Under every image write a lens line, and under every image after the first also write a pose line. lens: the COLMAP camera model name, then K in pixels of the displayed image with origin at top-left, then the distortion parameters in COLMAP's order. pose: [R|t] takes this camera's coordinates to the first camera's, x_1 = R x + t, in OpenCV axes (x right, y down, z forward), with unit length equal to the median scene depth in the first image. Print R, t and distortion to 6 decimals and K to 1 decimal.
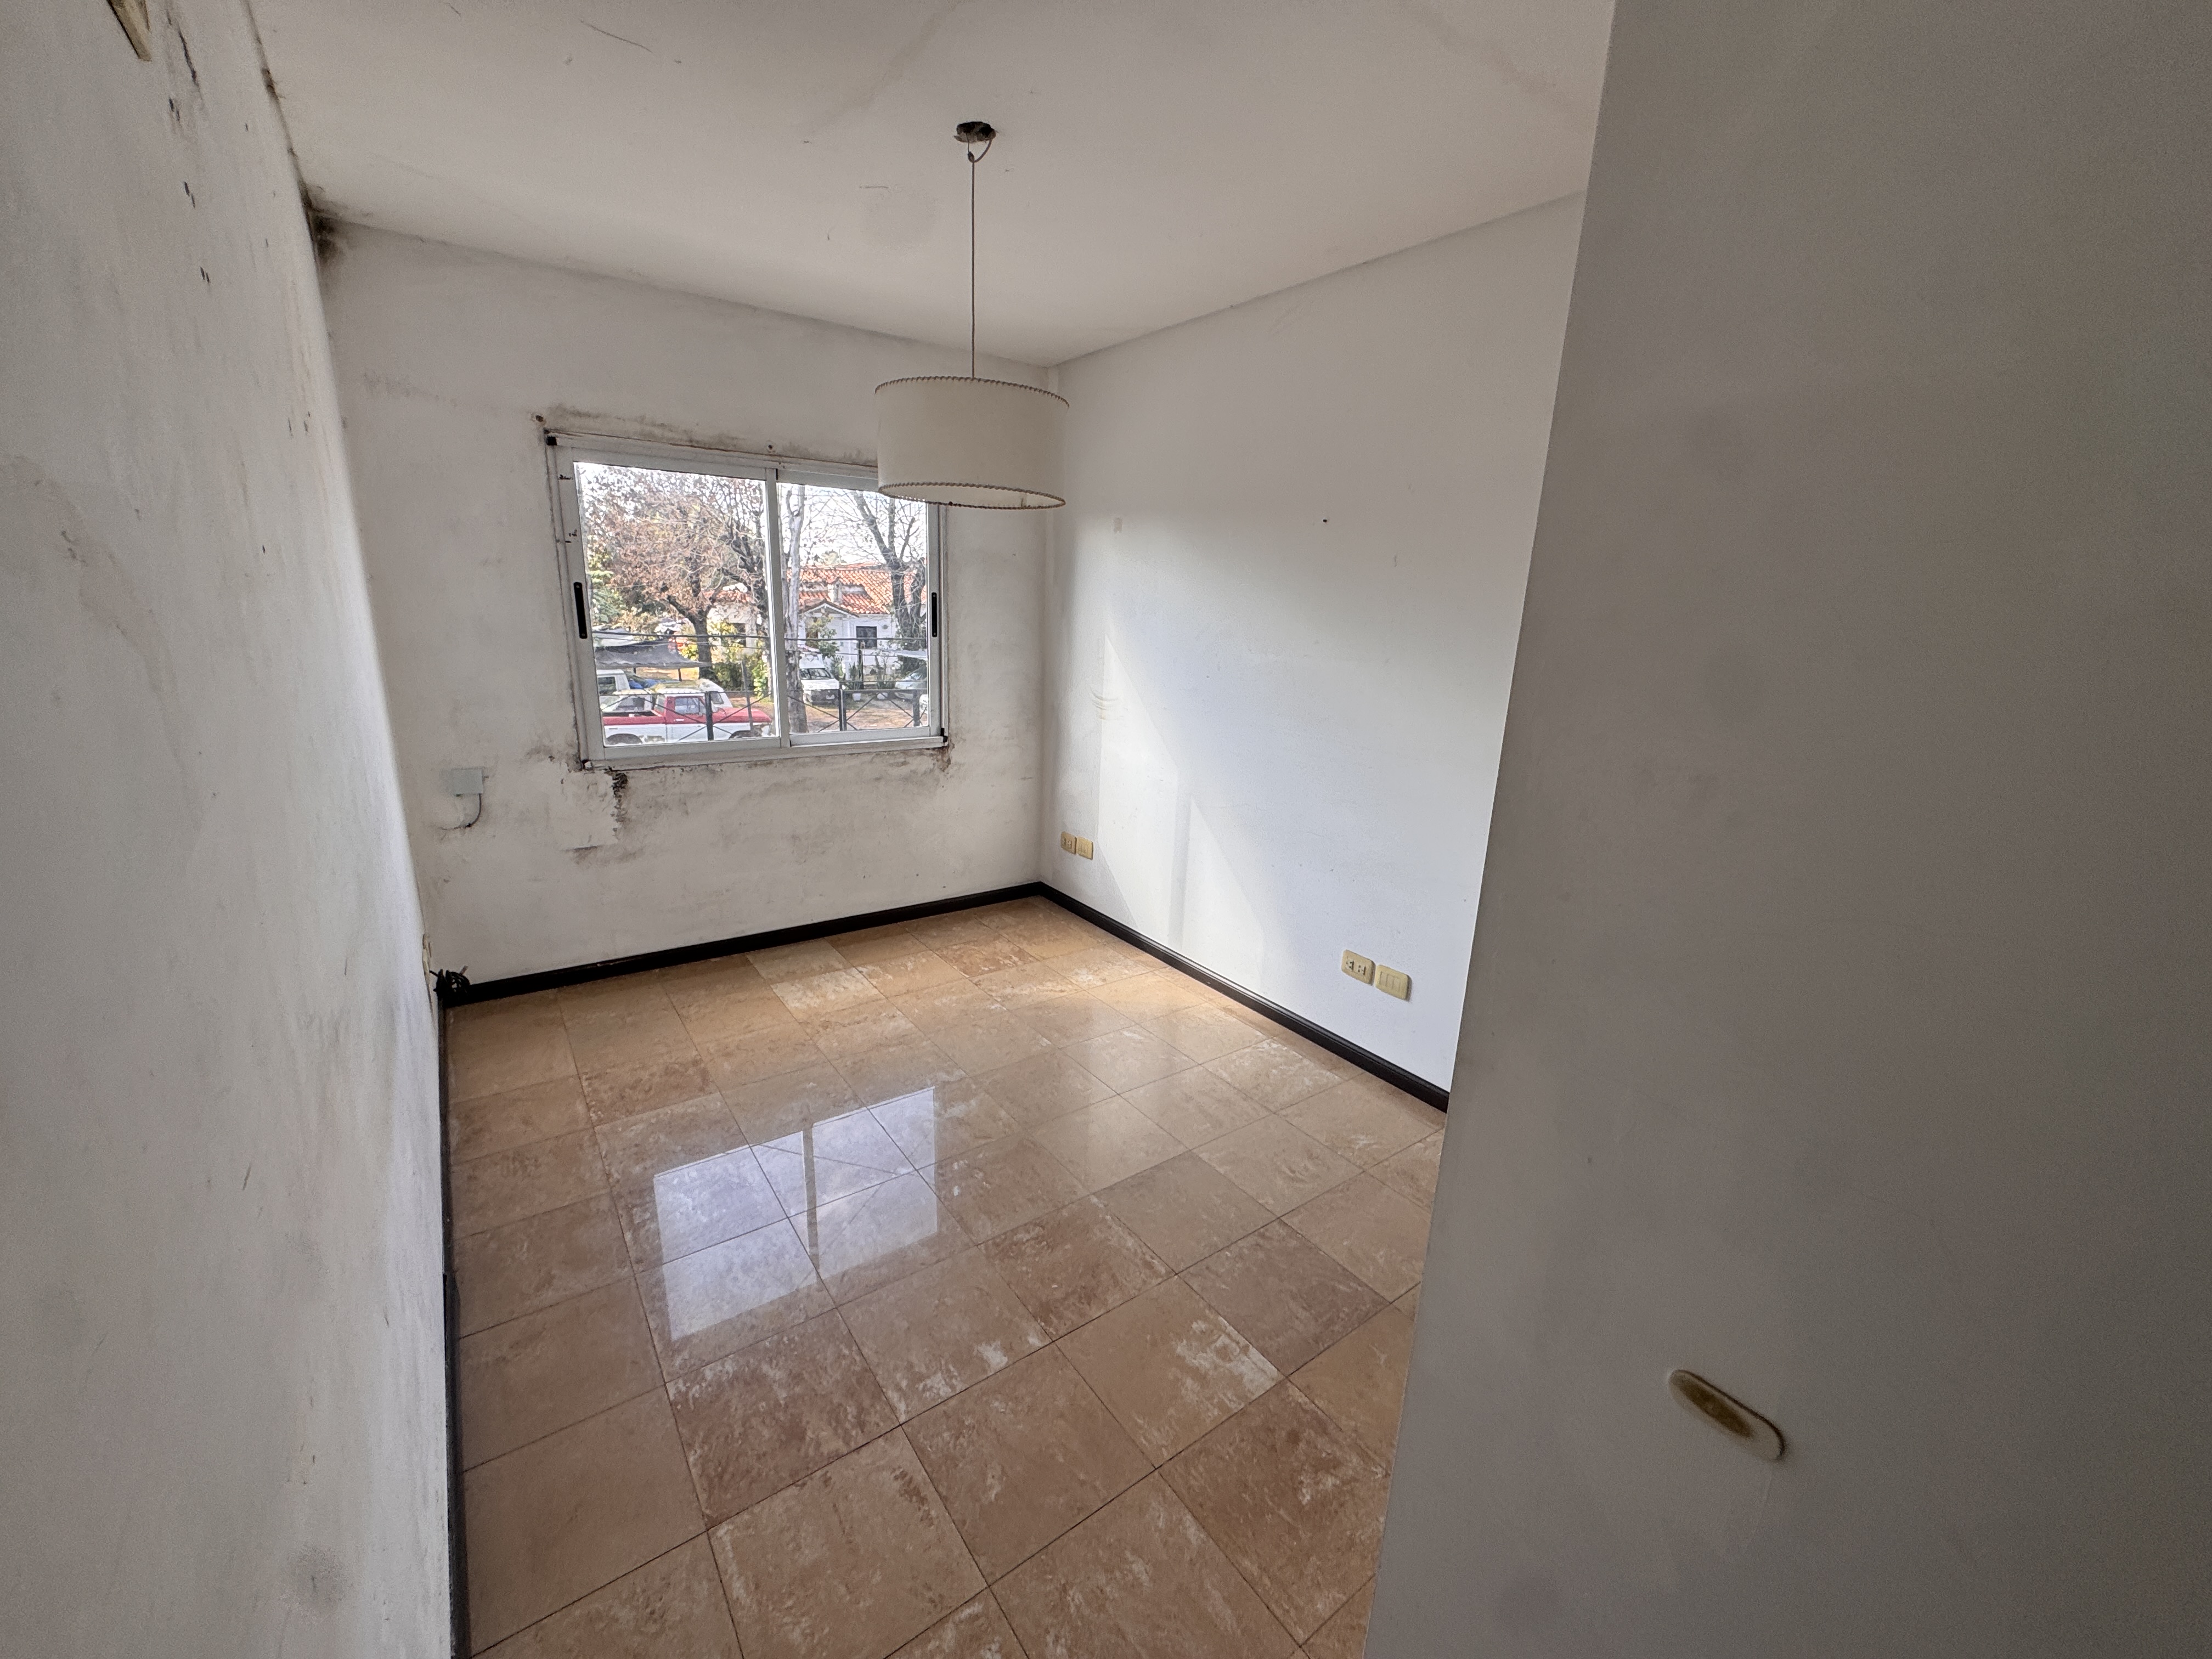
lens RADIAL K [[878.4, 0, 1100.0], [0, 878.4, 827.5], [0, 0, 1]] dist [-0.003477, -0.000418]
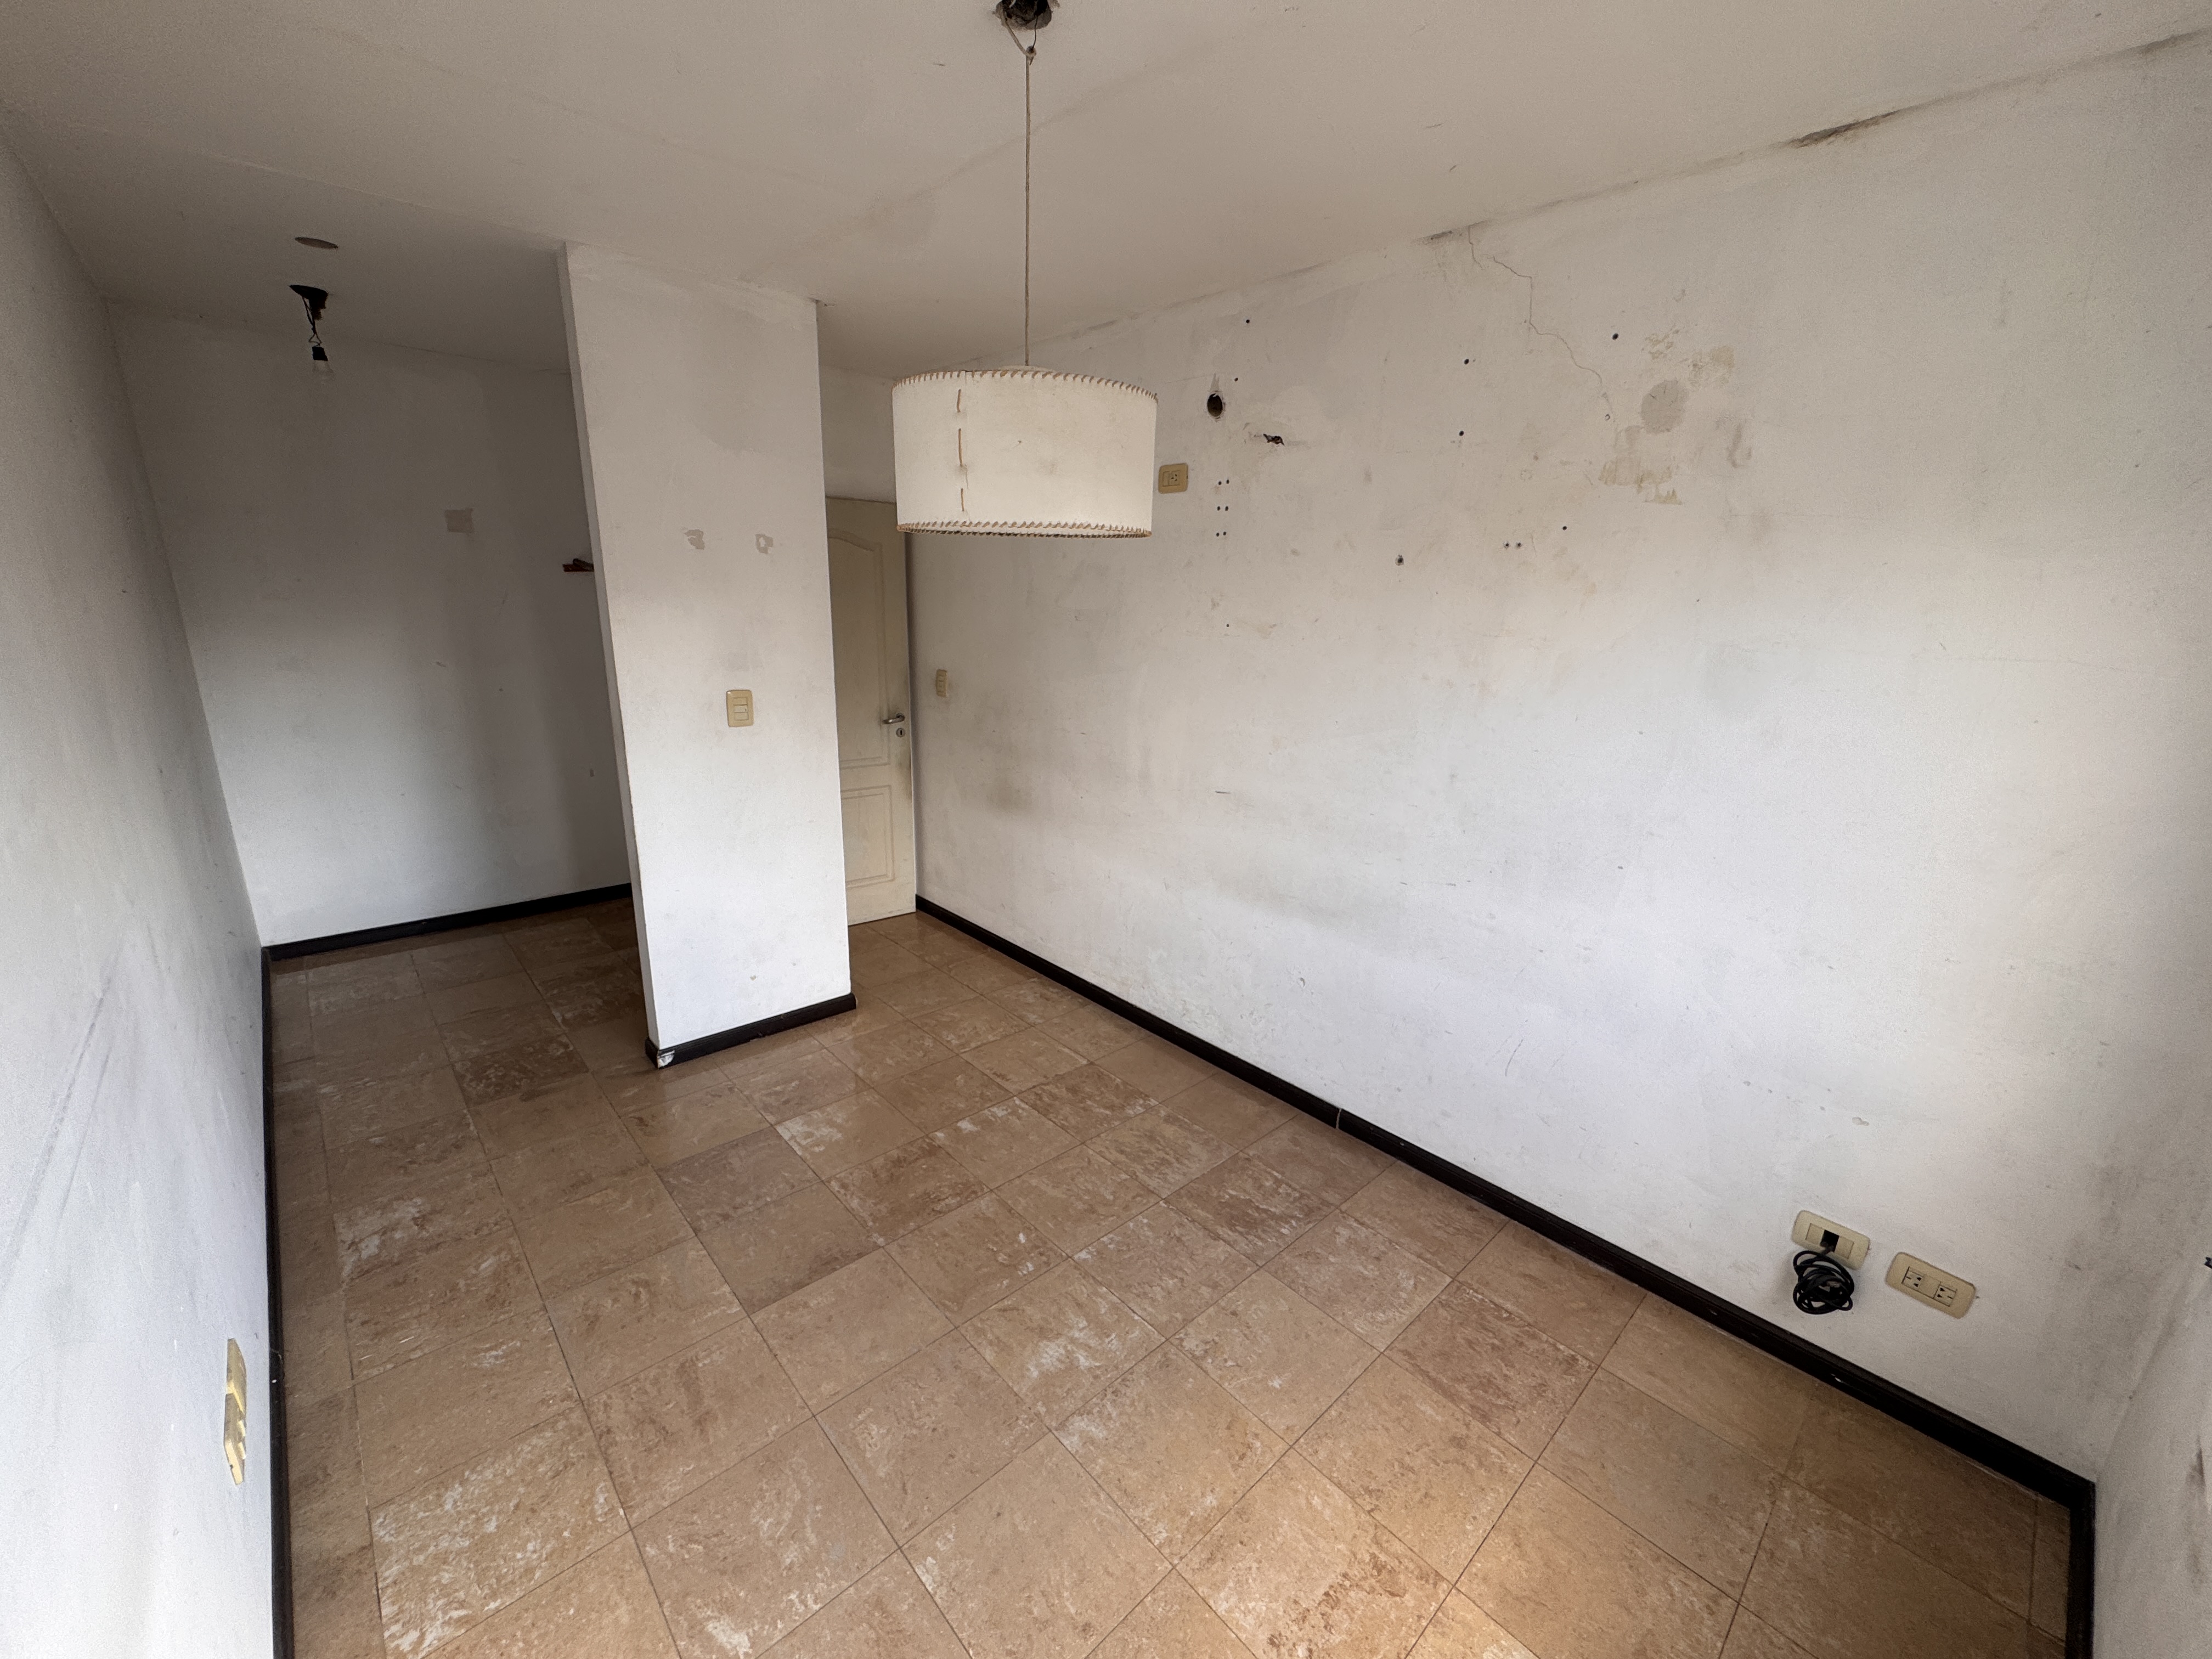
lens RADIAL K [[878.4, 0, 1099.7], [0, 878.4, 836.2], [0, 0, 1]] dist [-0.003477, -0.000418]
pose [[-0.991165, -0.032603, -0.128568, -0.074939], [-0.093711, 0.858113, 0.504836, -0.338490], [0.093866, 0.512424, -0.853587, 1.124536]]
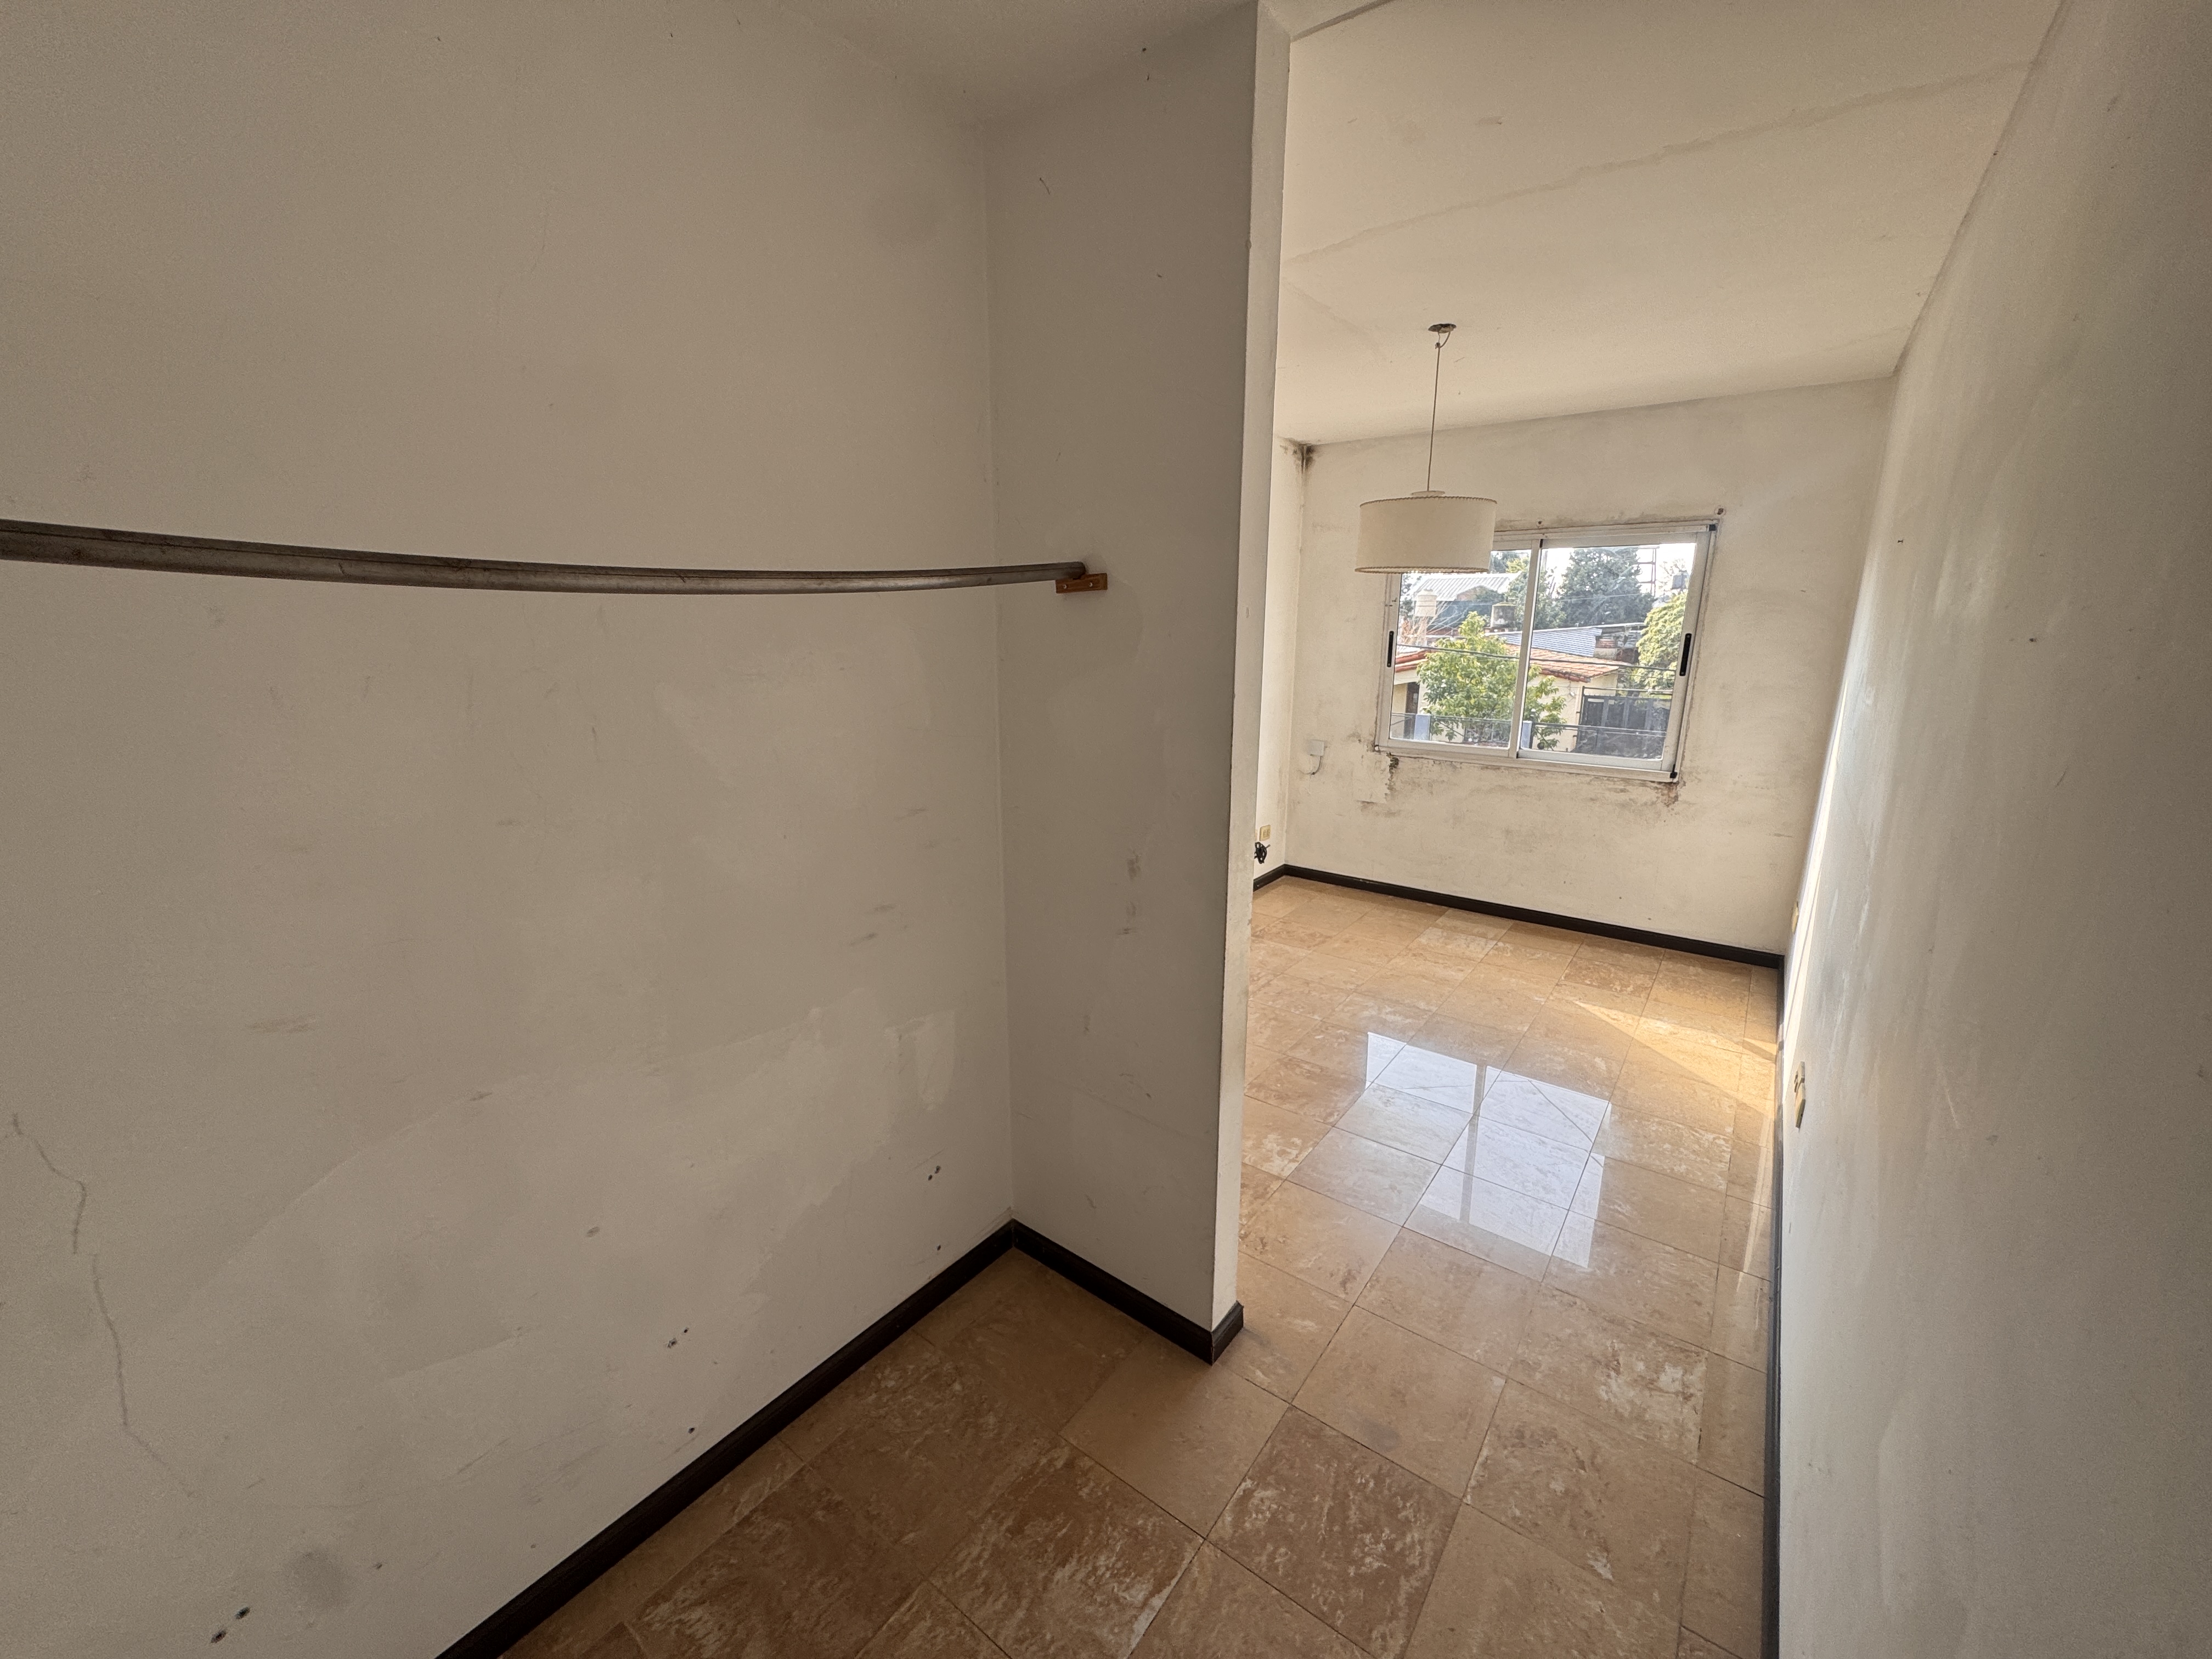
lens RADIAL K [[878.4, 0, 1118.4], [0, 878.4, 825.8], [0, 0, 1]] dist [-0.003477, -0.000418]
pose [[0.299534, 0.189154, -0.935147, 0.725473], [-0.234686, 0.964642, 0.119949, -0.018139], [0.924771, 0.183537, 0.333335, 0.089995]]
